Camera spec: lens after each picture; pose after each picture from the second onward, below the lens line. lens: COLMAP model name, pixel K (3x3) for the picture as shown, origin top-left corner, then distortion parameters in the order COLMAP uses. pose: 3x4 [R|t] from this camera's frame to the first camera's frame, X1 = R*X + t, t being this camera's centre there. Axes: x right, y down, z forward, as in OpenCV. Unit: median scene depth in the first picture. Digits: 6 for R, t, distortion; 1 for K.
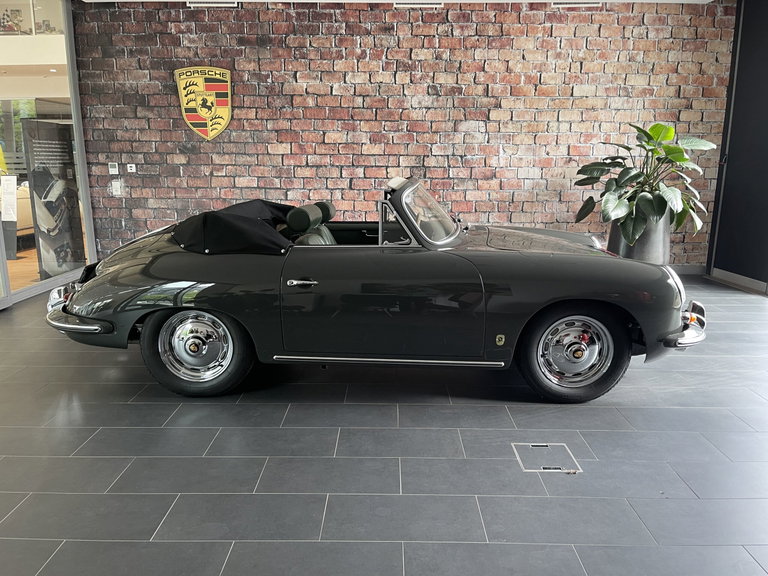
lens RADIAL K [[586.2, 0, 386.0], [0, 586.2, 291.3], [0, 0, 1]] dist [0.067357, -0.093000]
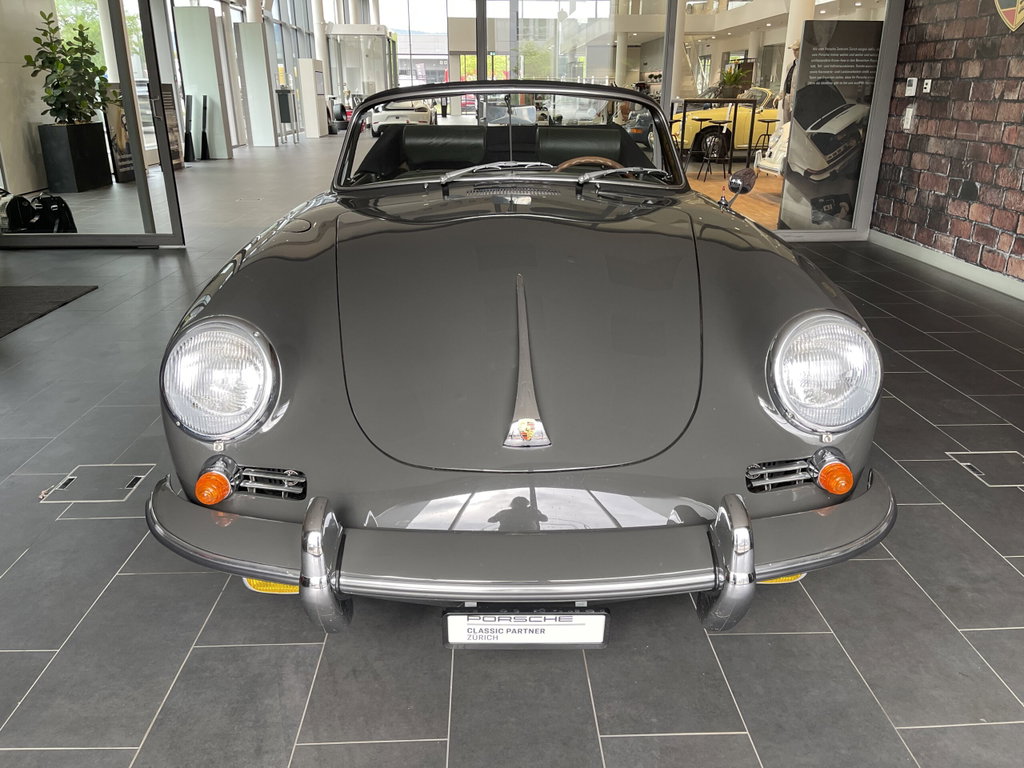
lens RADIAL K [[781.6, 0, 511.0], [0, 781.6, 380.0], [0, 0, 1]] dist [0.067357, -0.093000]
pose [[0.039975, 0.340951, -0.939231, 0.457720], [-0.216562, 0.920596, 0.324969, -0.099669], [0.975450, 0.190411, 0.110638, 0.544357]]
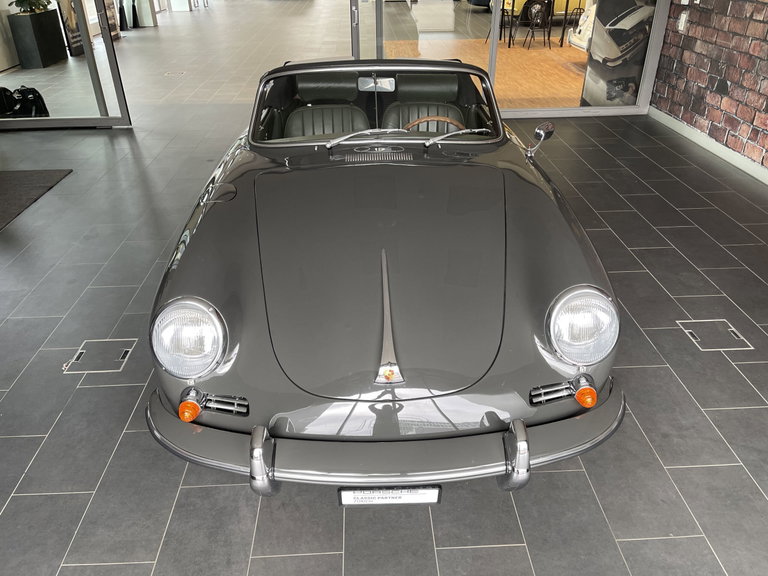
lens RADIAL K [[586.2, 0, 385.5], [0, 586.2, 285.9], [0, 0, 1]] dist [0.067357, -0.093000]
pose [[0.052221, 0.497642, -0.865809, 0.459574], [-0.207678, 0.853449, 0.478012, -0.173315], [0.976802, 0.154847, 0.147917, 0.529907]]
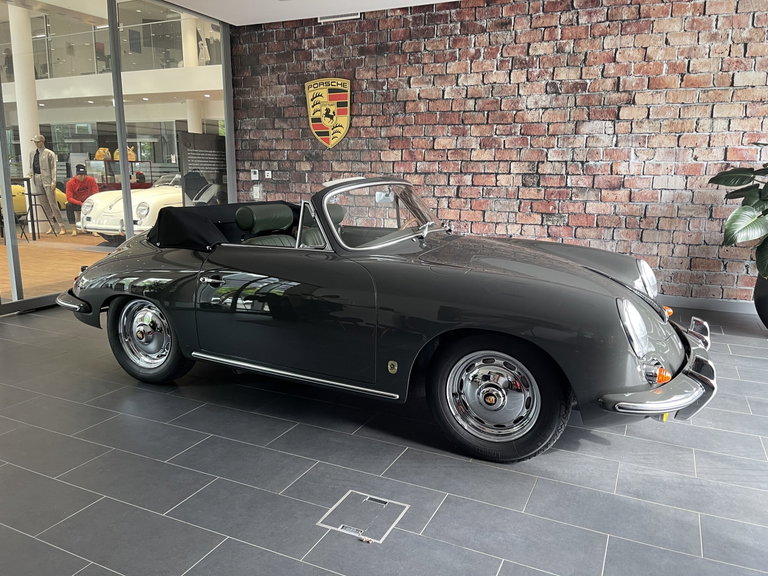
lens RADIAL K [[586.2, 0, 387.1], [0, 586.2, 289.4], [0, 0, 1]] dist [0.067357, -0.093000]
pose [[0.907538, 0.086615, -0.410940, 0.242735], [-0.098175, 0.995144, -0.007064, -0.009838], [0.408333, 0.046754, 0.911635, 0.104513]]
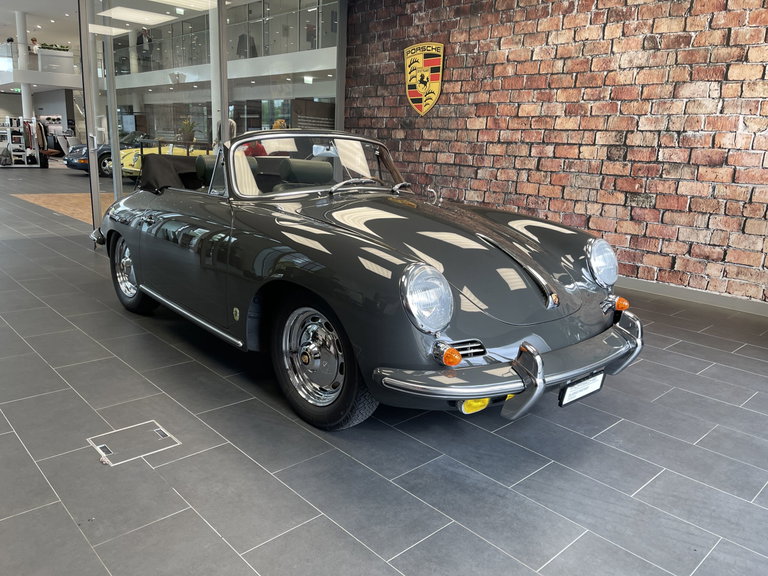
lens RADIAL K [[586.2, 0, 378.0], [0, 586.2, 288.8], [0, 0, 1]] dist [0.067357, -0.093000]
pose [[0.684329, 0.194739, -0.702688, 0.426761], [-0.198198, 0.977073, 0.077760, -0.027033], [0.701720, 0.086058, 0.707236, 0.251811]]
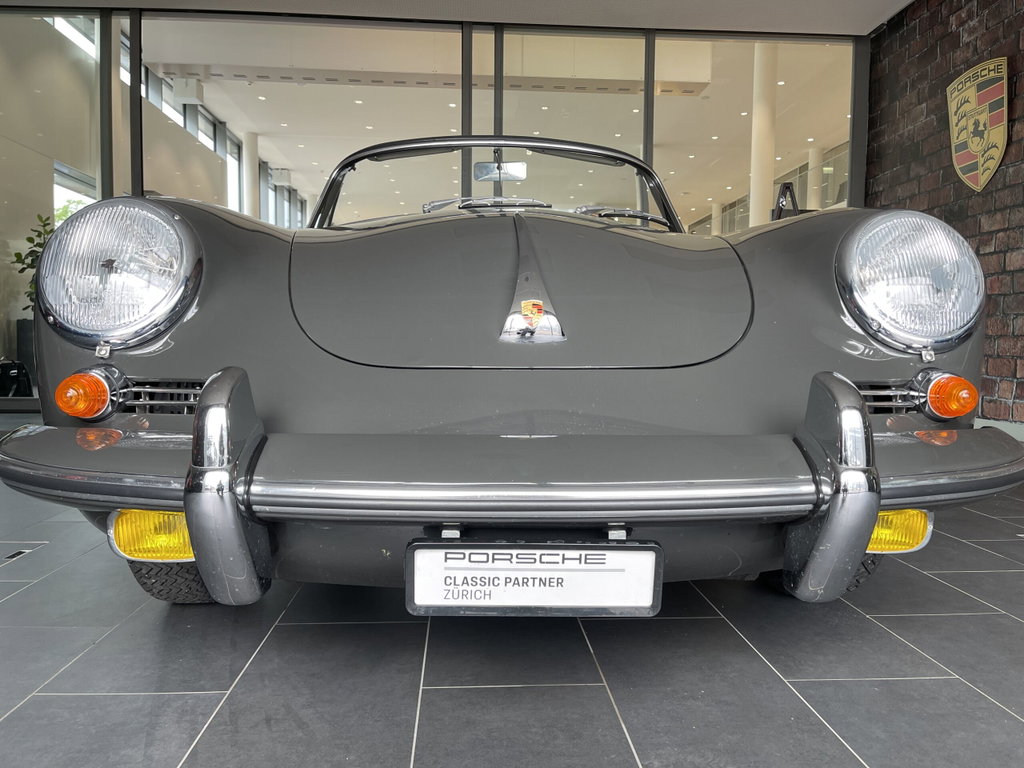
lens RADIAL K [[781.6, 0, 518.2], [0, 781.6, 383.6], [0, 0, 1]] dist [0.067357, -0.093000]
pose [[0.075678, 0.046184, -0.996062, 0.416341], [-0.225726, 0.973788, 0.028001, -0.004490], [0.971247, 0.222718, 0.084120, 0.562885]]
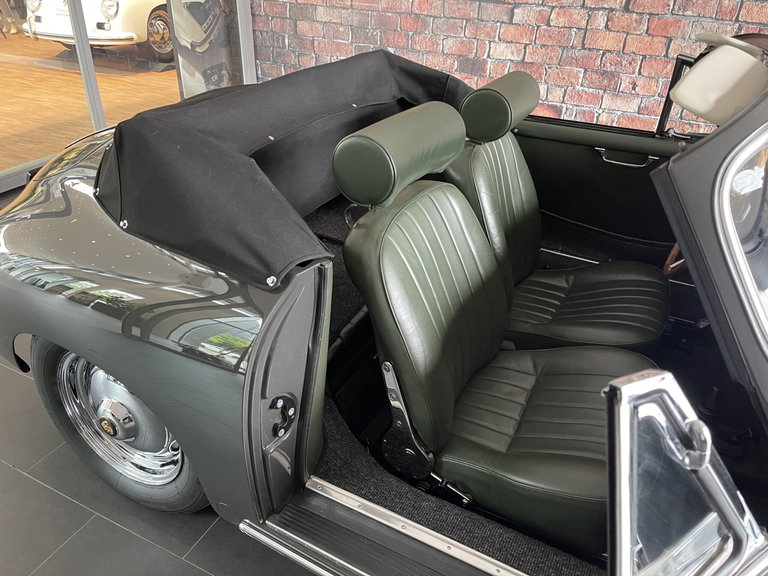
lens RADIAL K [[586.2, 0, 381.9], [0, 586.2, 294.2], [0, 0, 1]] dist [0.067357, -0.093000]
pose [[0.899534, 0.245379, -0.361424, 0.001344], [-0.120160, 0.934407, 0.335328, -0.085616], [0.419999, -0.258211, 0.870016, 0.348076]]
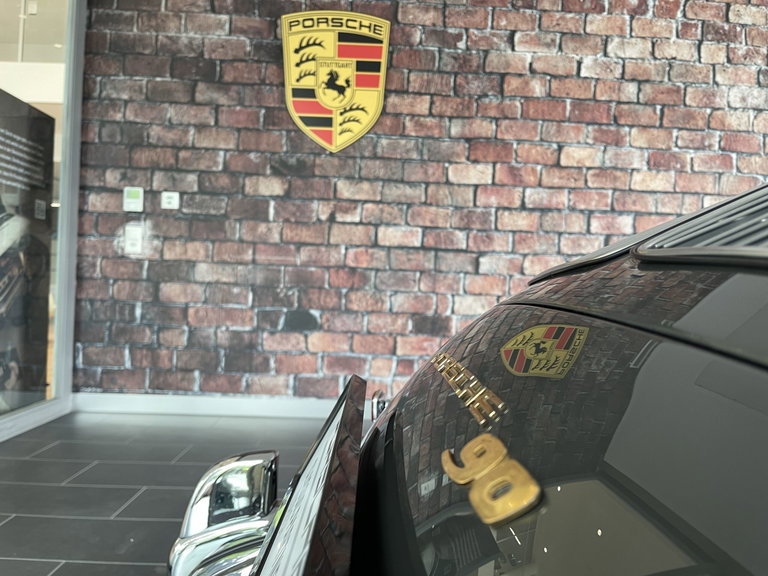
lens RADIAL K [[586.2, 0, 377.4], [0, 586.2, 290.5], [0, 0, 1]] dist [0.067357, -0.093000]
pose [[0.998344, 0.032919, 0.047183, -0.283950], [-0.021904, 0.975844, -0.217368, -0.032580], [-0.053199, 0.215974, 0.974949, 0.537871]]
